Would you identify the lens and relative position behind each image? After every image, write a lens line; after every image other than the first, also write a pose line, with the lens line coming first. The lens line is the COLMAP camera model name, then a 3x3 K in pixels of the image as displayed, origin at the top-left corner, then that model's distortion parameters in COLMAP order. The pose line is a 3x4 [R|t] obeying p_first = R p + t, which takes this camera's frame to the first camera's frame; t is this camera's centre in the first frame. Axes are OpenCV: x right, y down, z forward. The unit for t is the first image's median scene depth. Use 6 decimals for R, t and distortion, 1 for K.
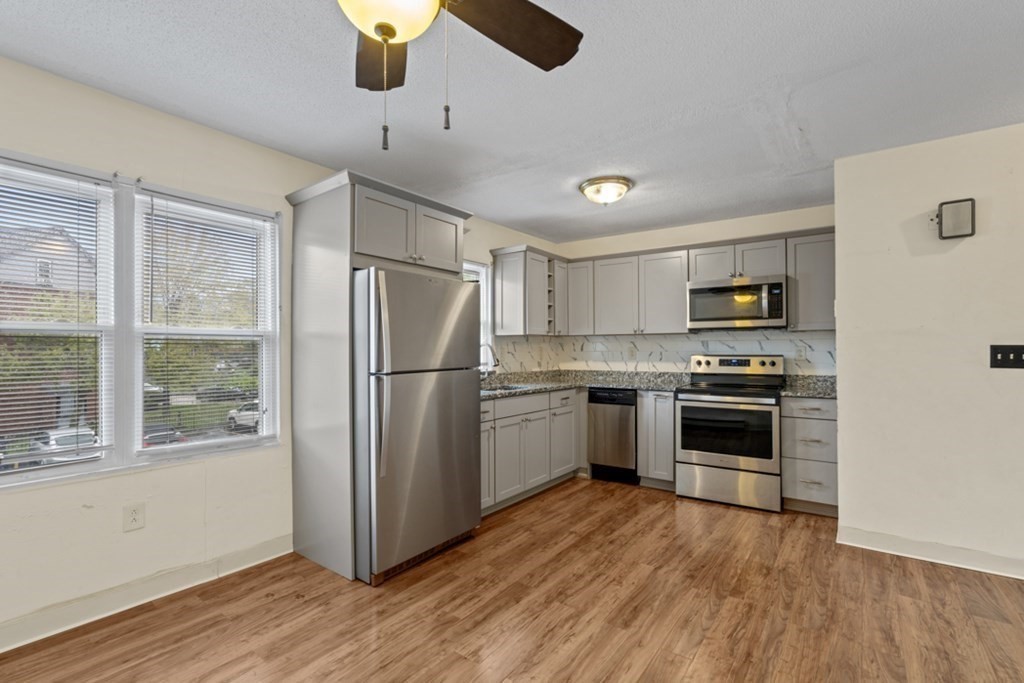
lens RADIAL K [[465.7, 0, 508.9], [0, 465.7, 347.3], [0, 0, 1]] dist [-0.002395, 0.000554]
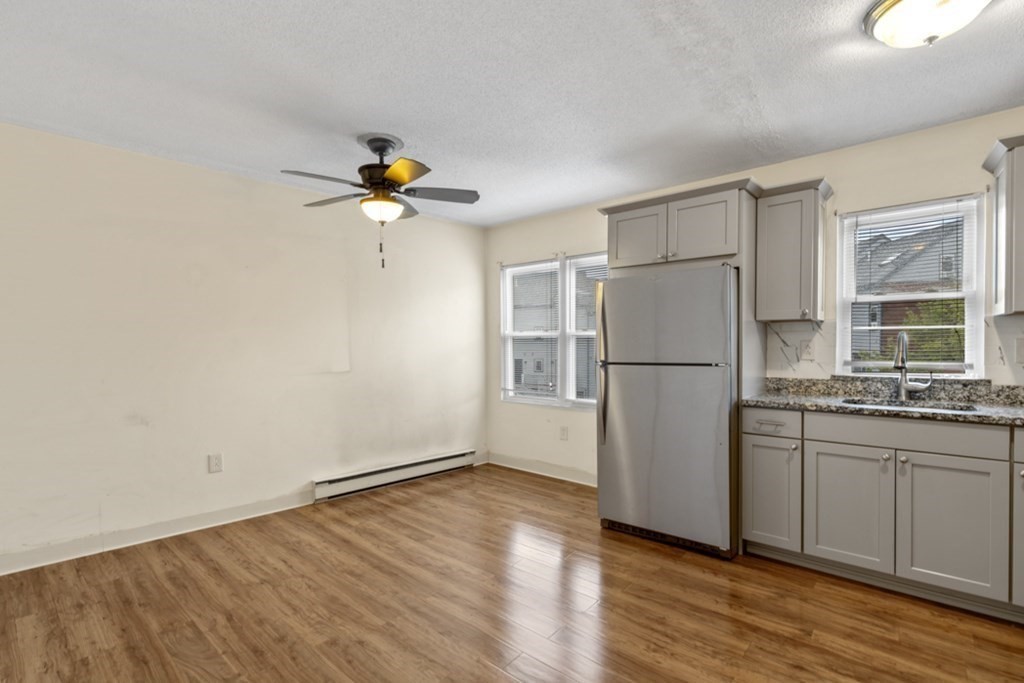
lens RADIAL K [[467.9, 0, 508.7], [0, 467.9, 350.9], [0, 0, 1]] dist [-0.002221, 0.001050]
pose [[-0.060837, 0.012918, -0.998064, 0.668167], [0.010697, 0.999867, 0.012289, 0.003249], [0.998090, -0.009929, -0.060967, 0.539503]]
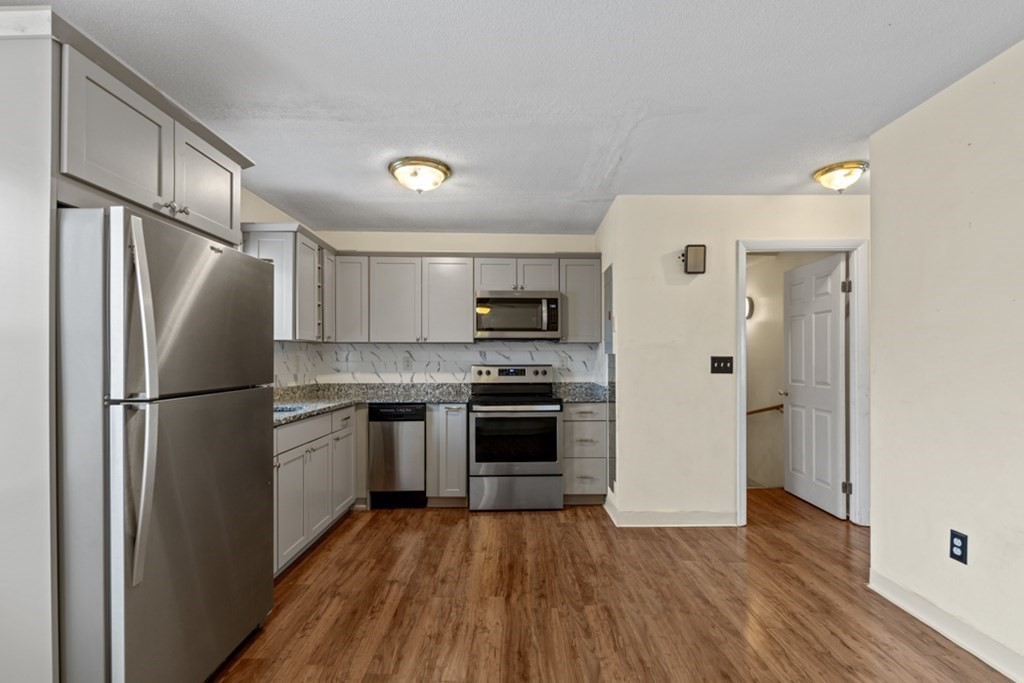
lens RADIAL K [[468.8, 0, 511.2], [0, 468.8, 358.8], [0, 0, 1]] dist [-0.008687, 0.000649]
pose [[0.799769, 0.003547, 0.600297, -0.162526], [-0.004722, 0.999989, 0.000382, 0.002988], [-0.600289, -0.003140, 0.799777, 0.183819]]
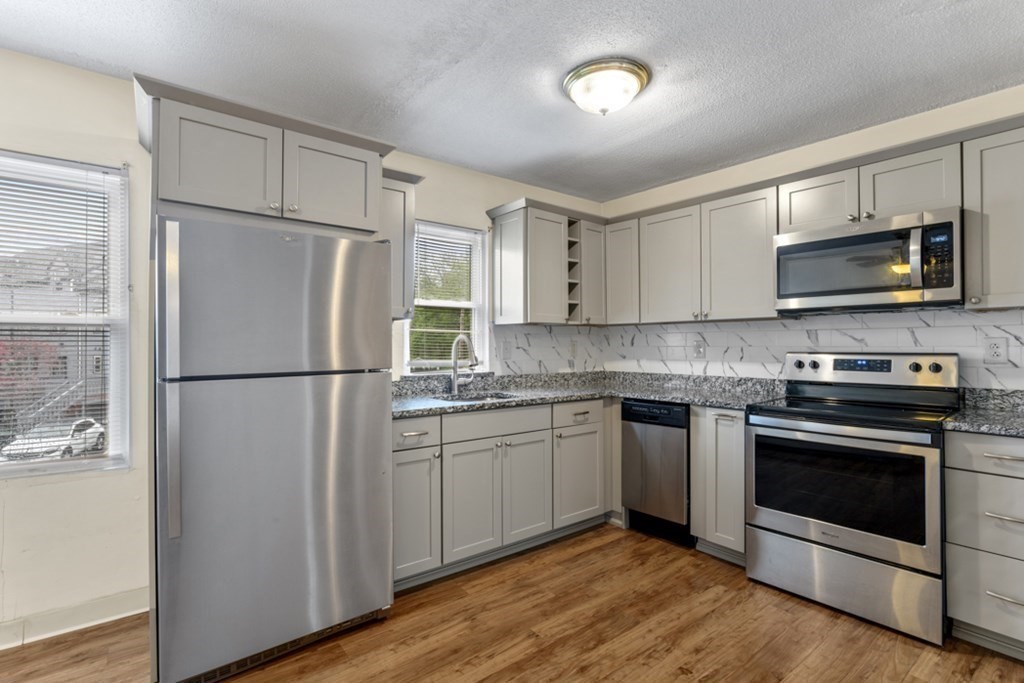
lens RADIAL K [[475.4, 0, 506.9], [0, 475.4, 343.9], [0, 0, 1]] dist [-0.000722, 0.000172]
pose [[0.963033, -0.000324, -0.269384, 0.232836], [0.001008, 0.999997, 0.002403, 0.004037], [0.269382, -0.002586, 0.963030, 0.317832]]
